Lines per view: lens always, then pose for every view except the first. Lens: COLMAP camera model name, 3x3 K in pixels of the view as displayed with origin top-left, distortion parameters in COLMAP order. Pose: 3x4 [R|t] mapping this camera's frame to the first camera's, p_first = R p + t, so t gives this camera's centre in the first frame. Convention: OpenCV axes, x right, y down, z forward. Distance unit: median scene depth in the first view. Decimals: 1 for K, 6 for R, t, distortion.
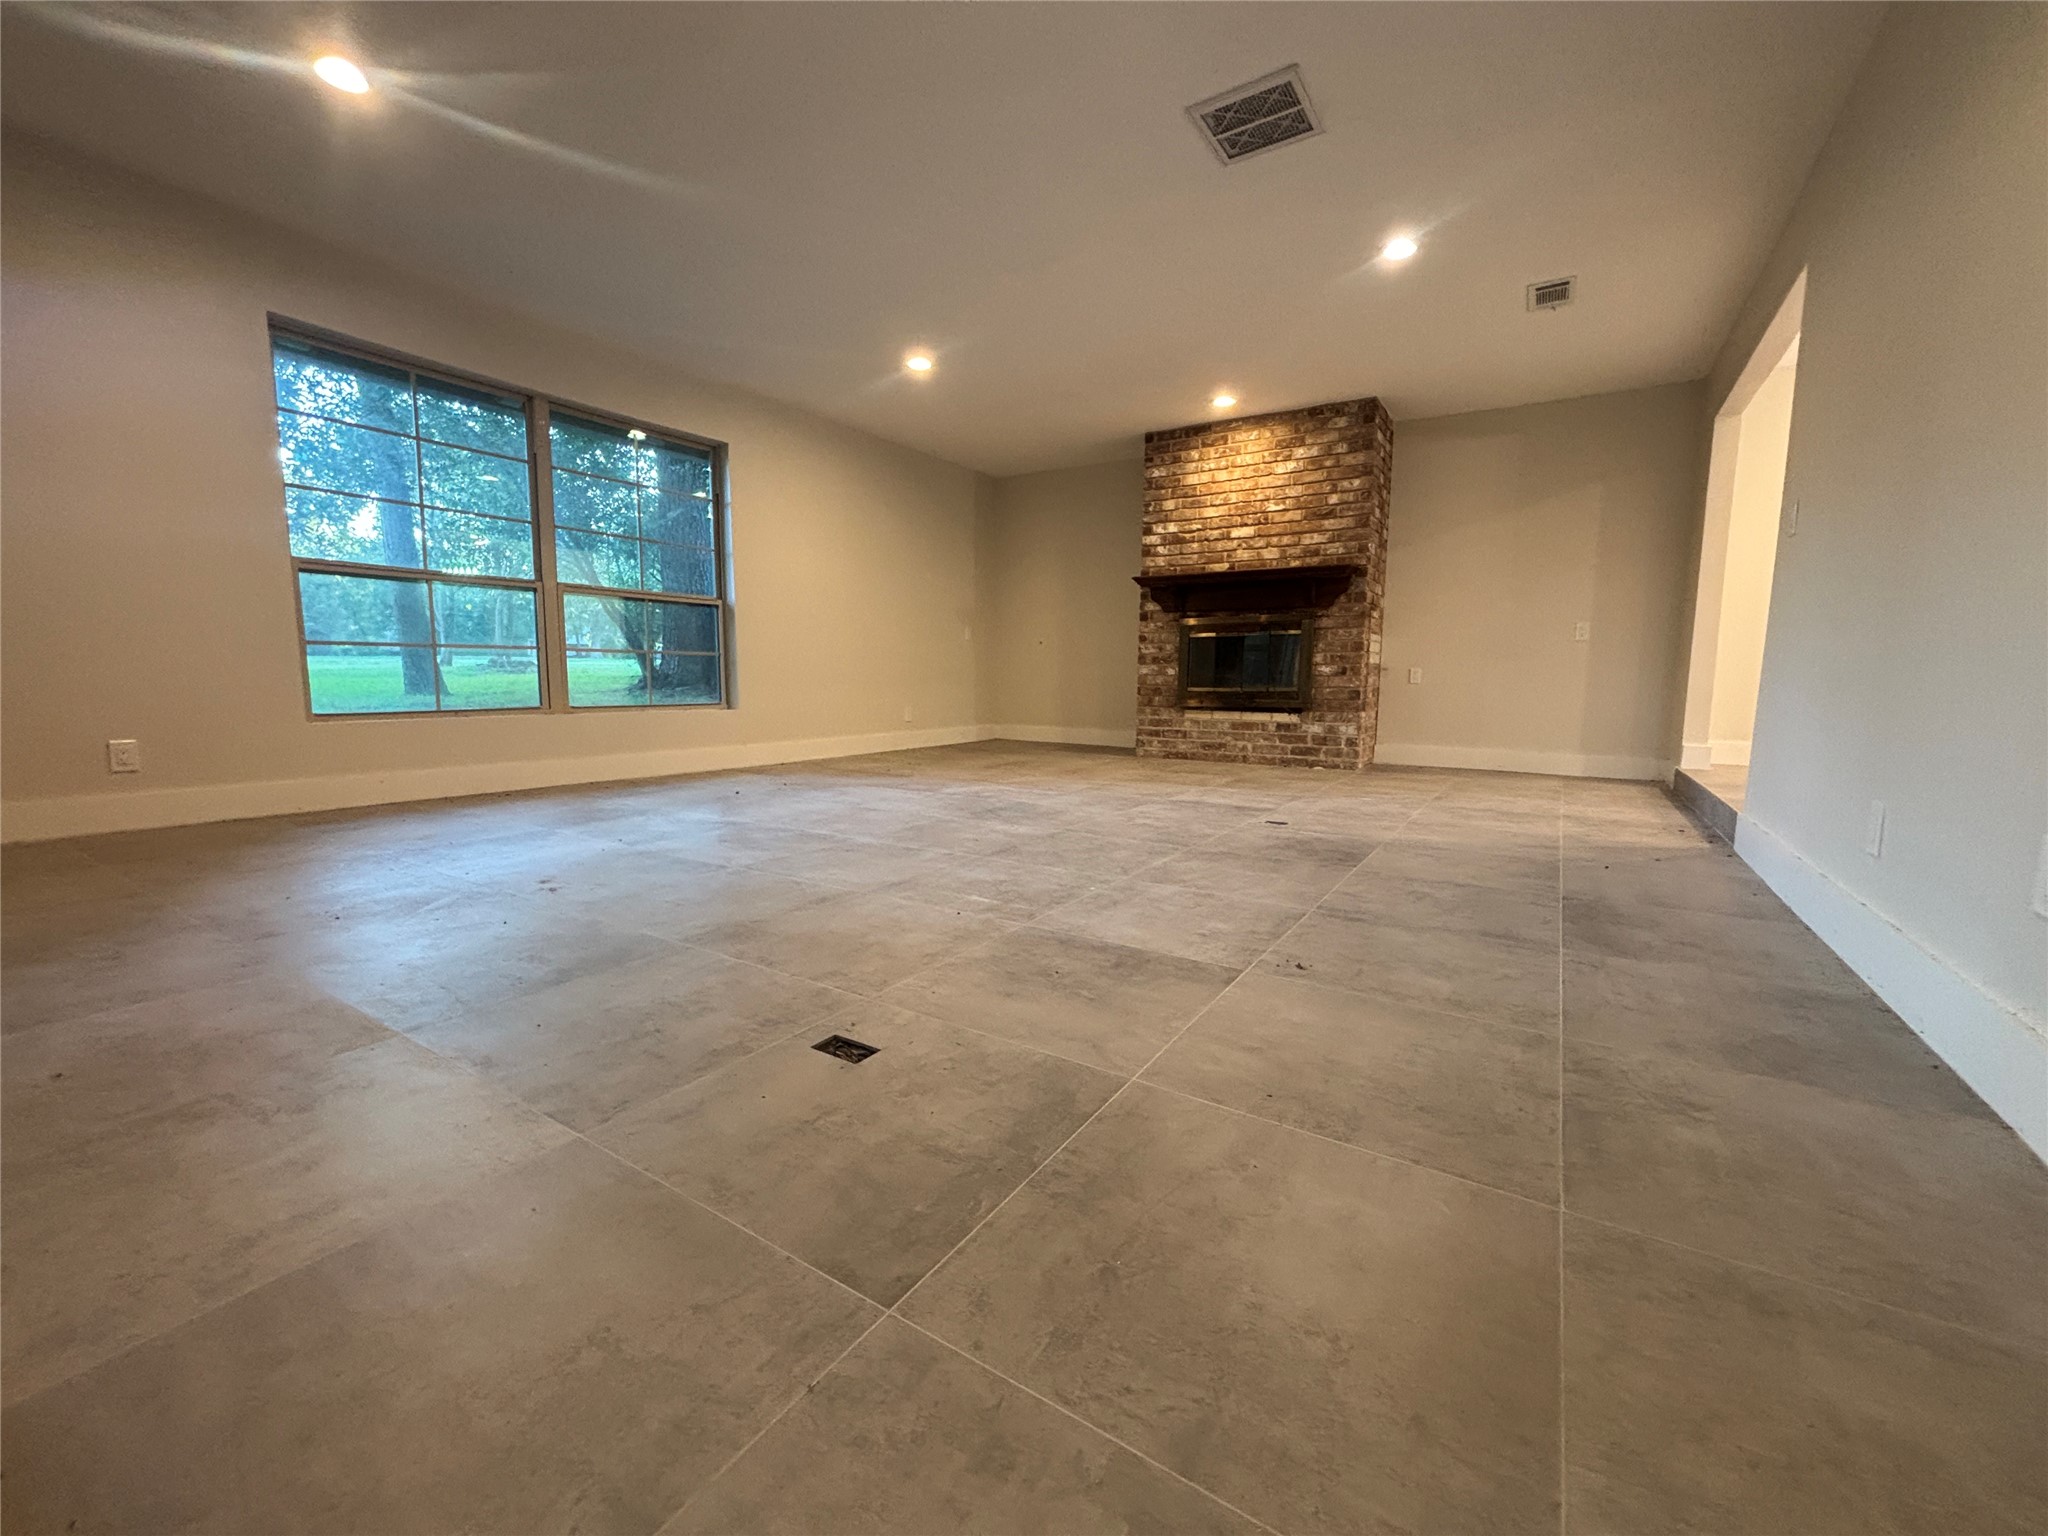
lens RADIAL K [[828.4, 0, 1020.1], [0, 828.4, 766.1], [0, 0, 1]] dist [0.000546, 0.001255]
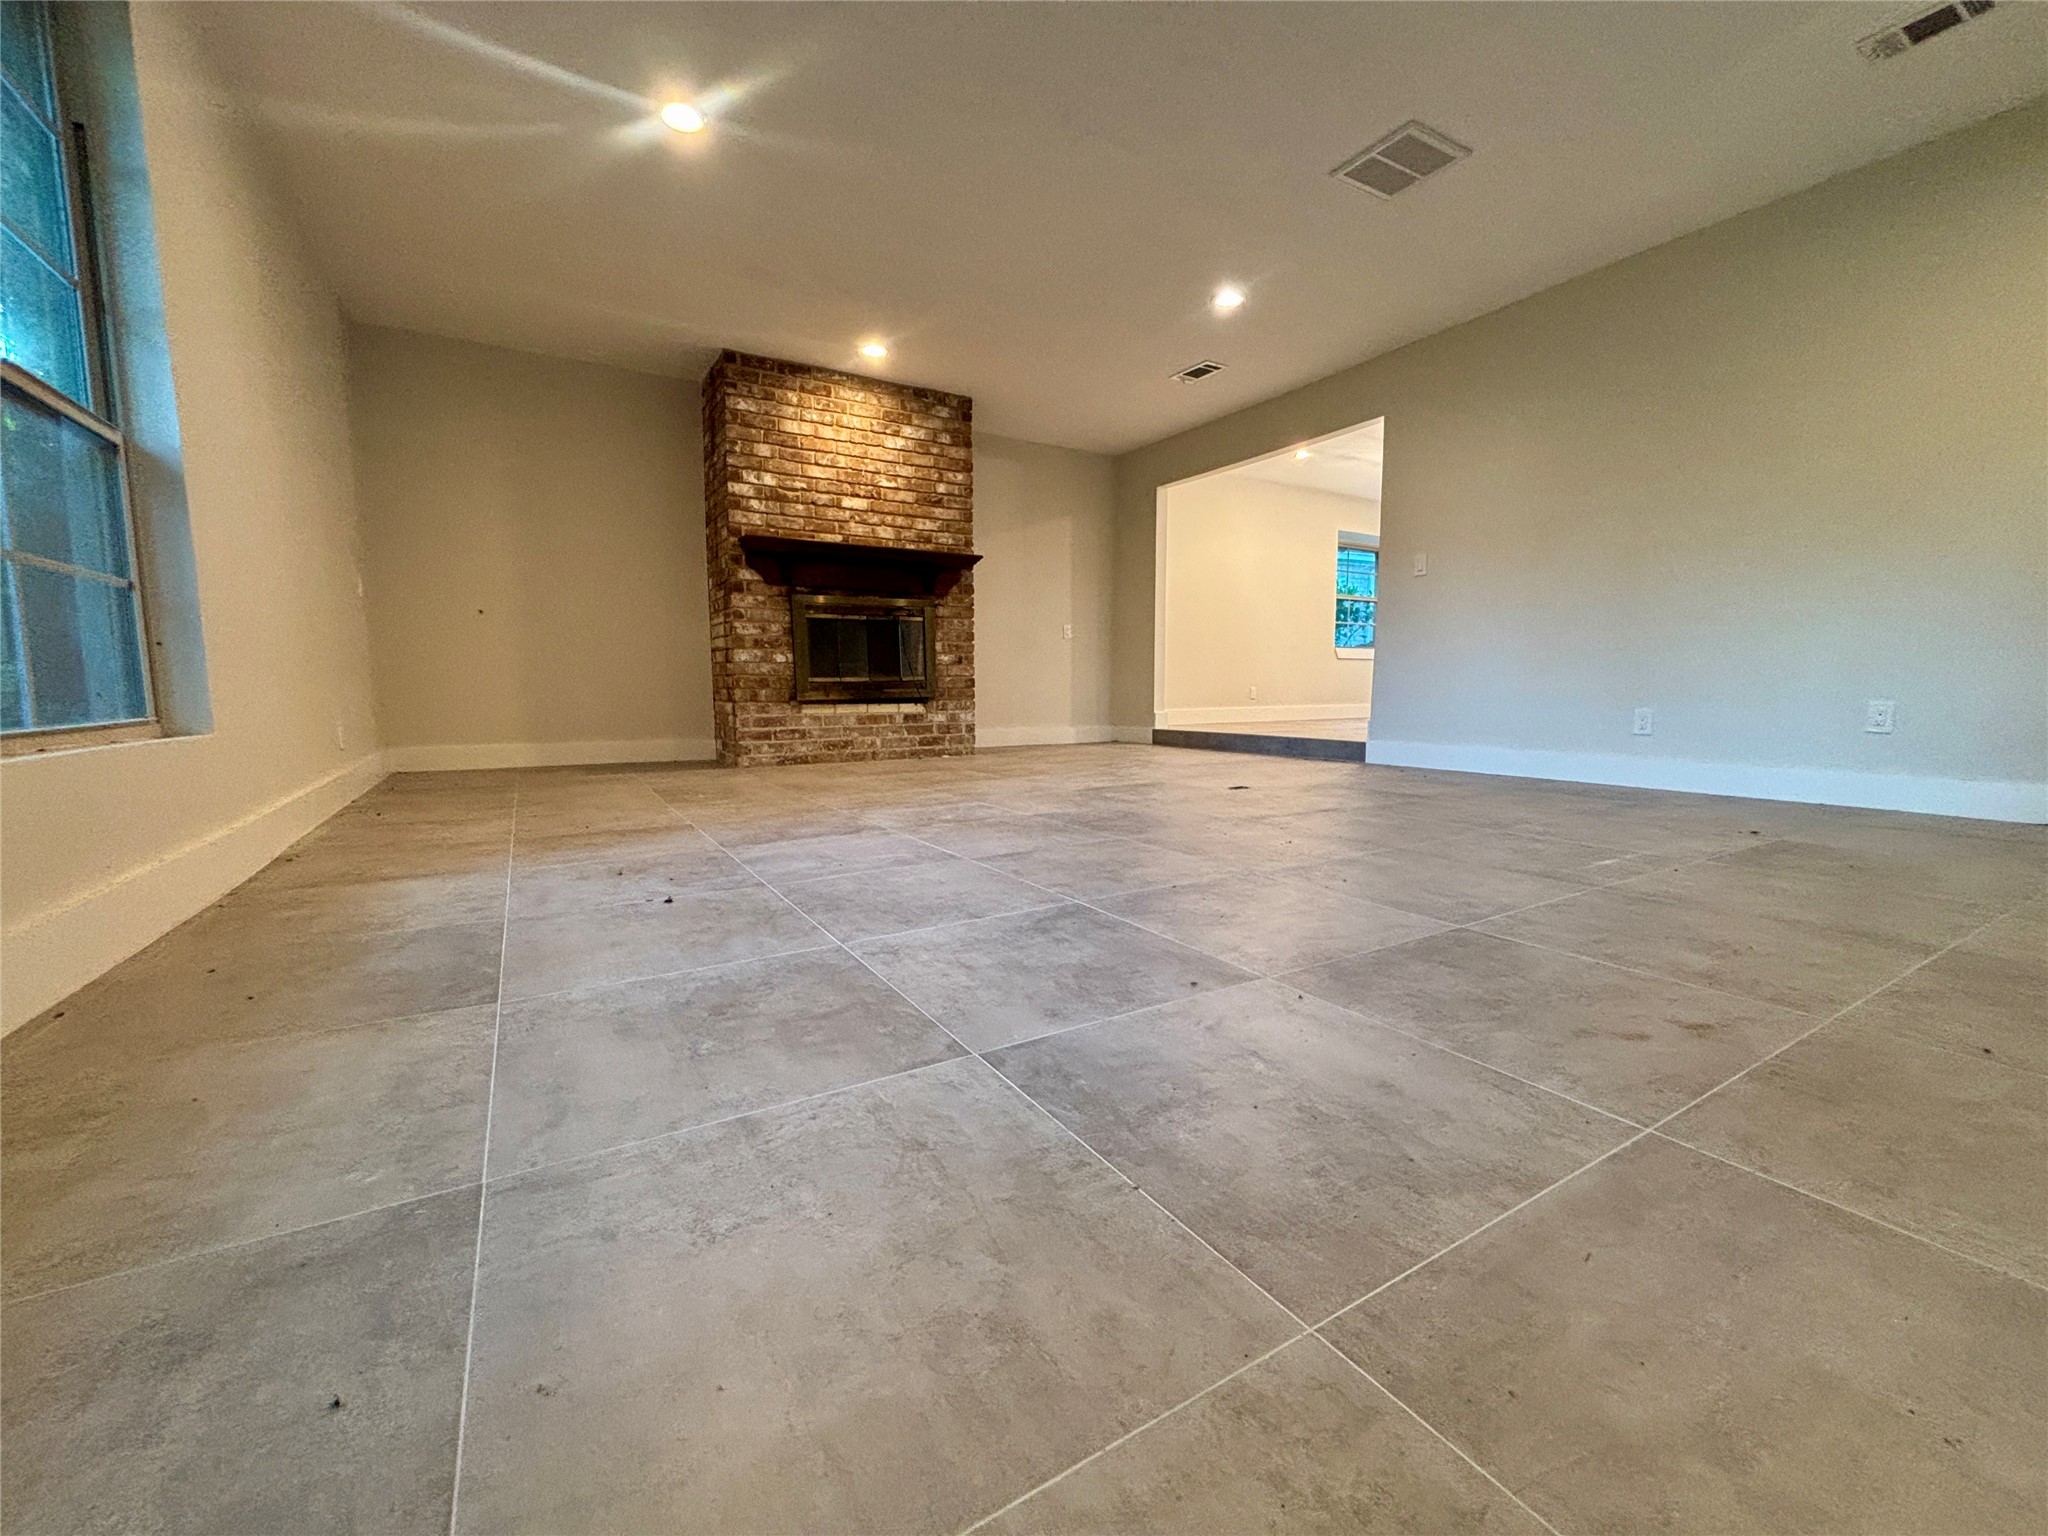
lens RADIAL K [[828.4, 0, 1020.8], [0, 828.4, 770.9], [0, 0, 1]] dist [0.000546, 0.001255]
pose [[0.439865, -0.099815, 0.892500, -0.475881], [0.102515, 0.992889, 0.060518, -0.030900], [-0.892193, 0.064874, 0.446970, 0.455800]]
